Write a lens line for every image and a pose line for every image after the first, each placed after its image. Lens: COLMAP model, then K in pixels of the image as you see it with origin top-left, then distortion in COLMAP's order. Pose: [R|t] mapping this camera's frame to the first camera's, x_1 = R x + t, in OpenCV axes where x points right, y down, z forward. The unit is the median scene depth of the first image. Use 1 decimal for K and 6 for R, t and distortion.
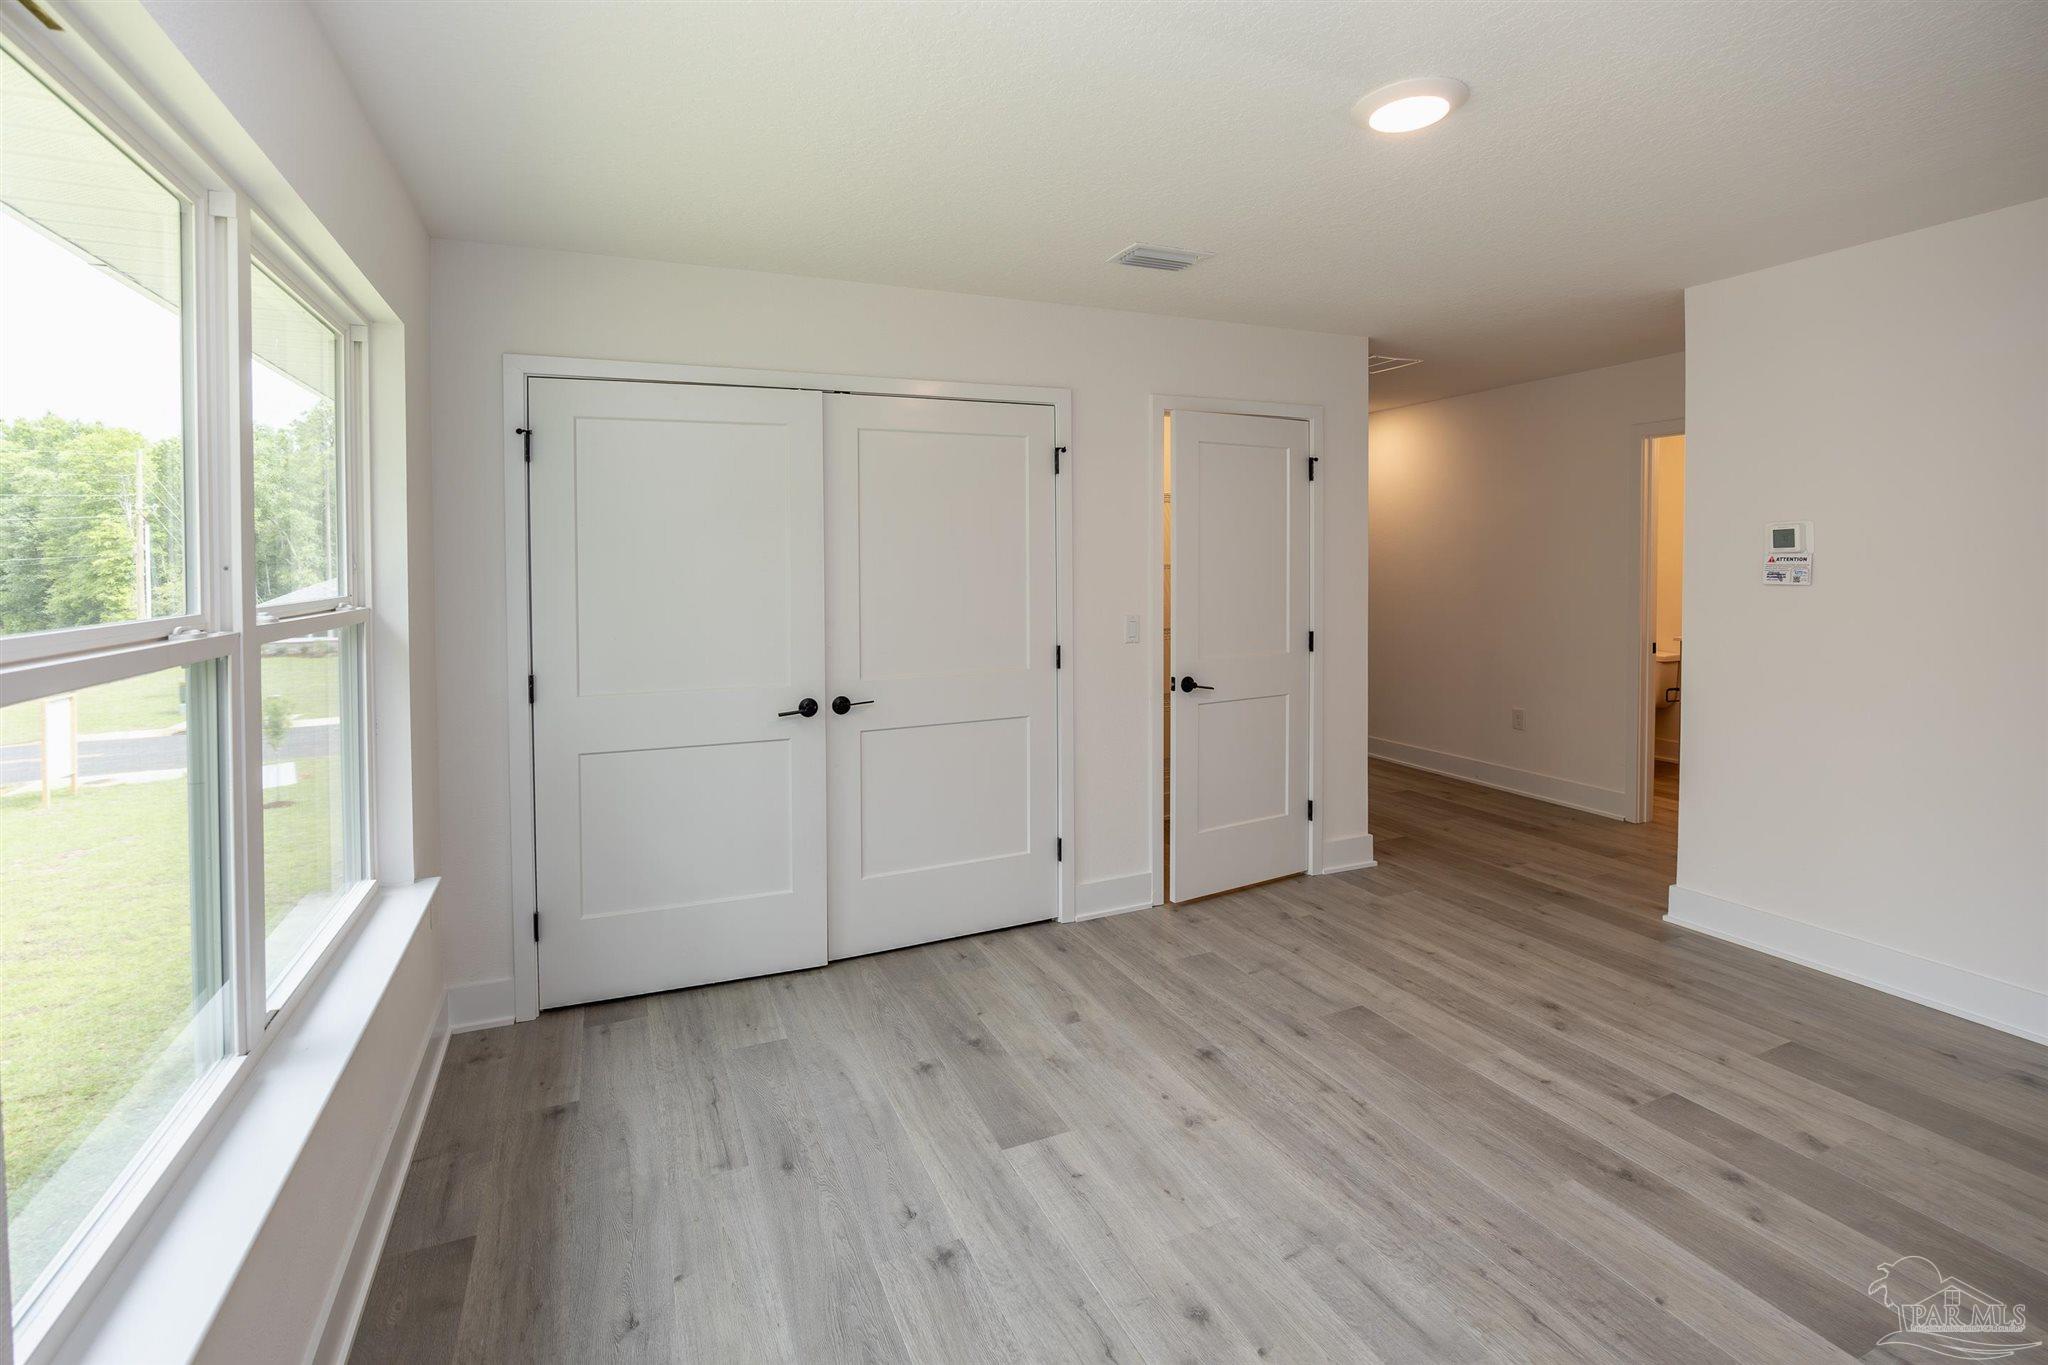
lens RADIAL K [[928.4, 0, 1002.8], [0, 928.4, 580.1], [0, 0, 1]] dist [-0.009608, -0.000123]
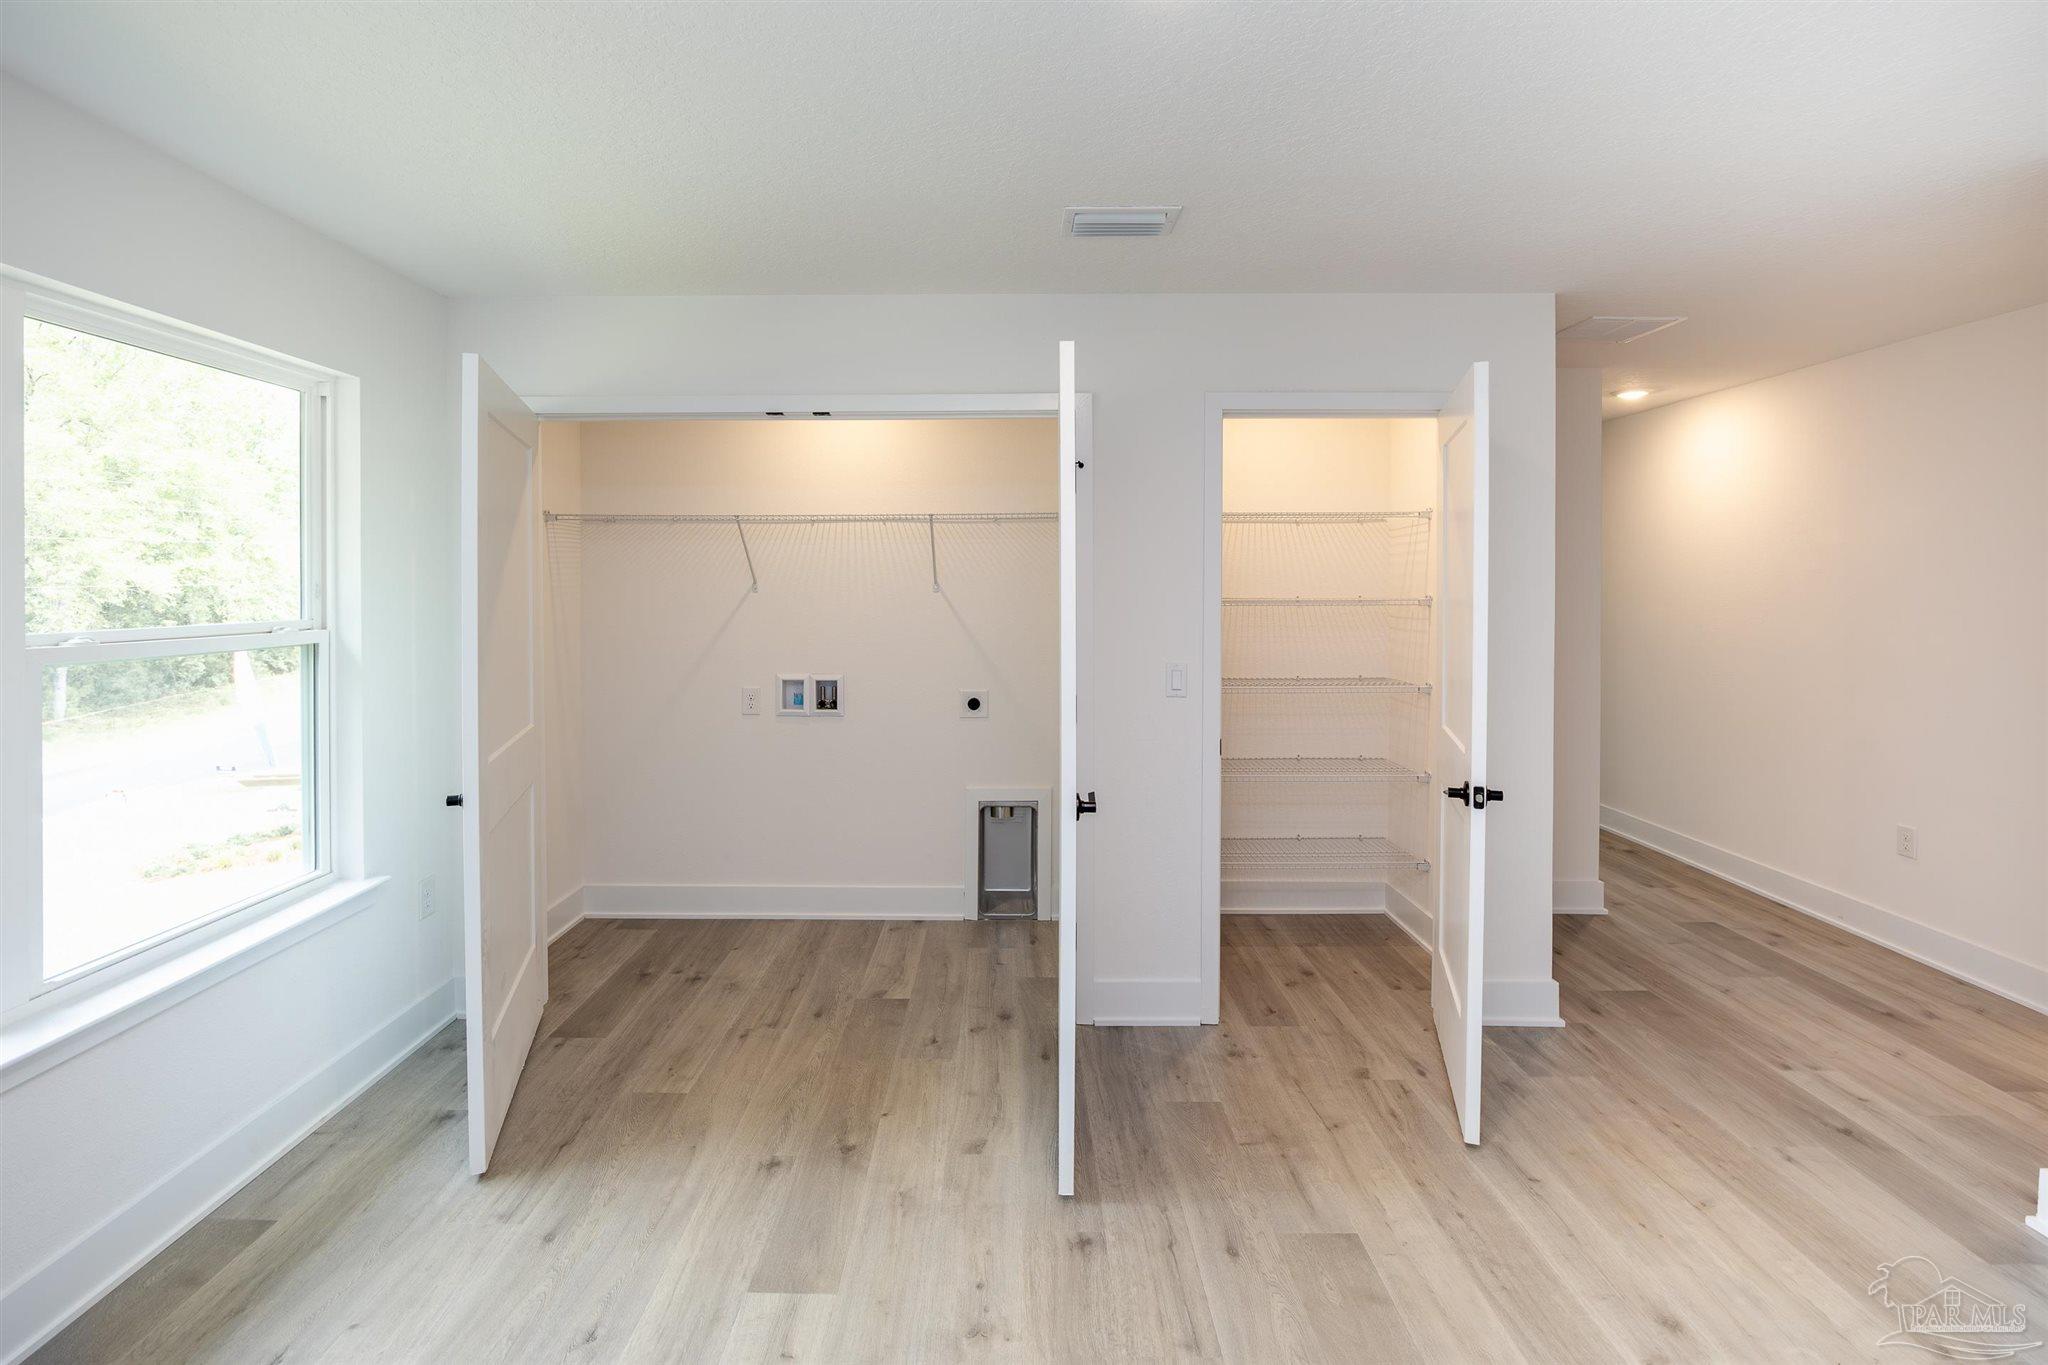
lens RADIAL K [[928.4, 0, 994.2], [0, 928.4, 588.1], [0, 0, 1]] dist [-0.009608, -0.000123]
pose [[0.913930, 0.012110, -0.405692, 0.519402], [-0.020414, 0.999661, -0.016149, -0.018828], [0.405359, 0.023041, 0.913867, 0.292668]]
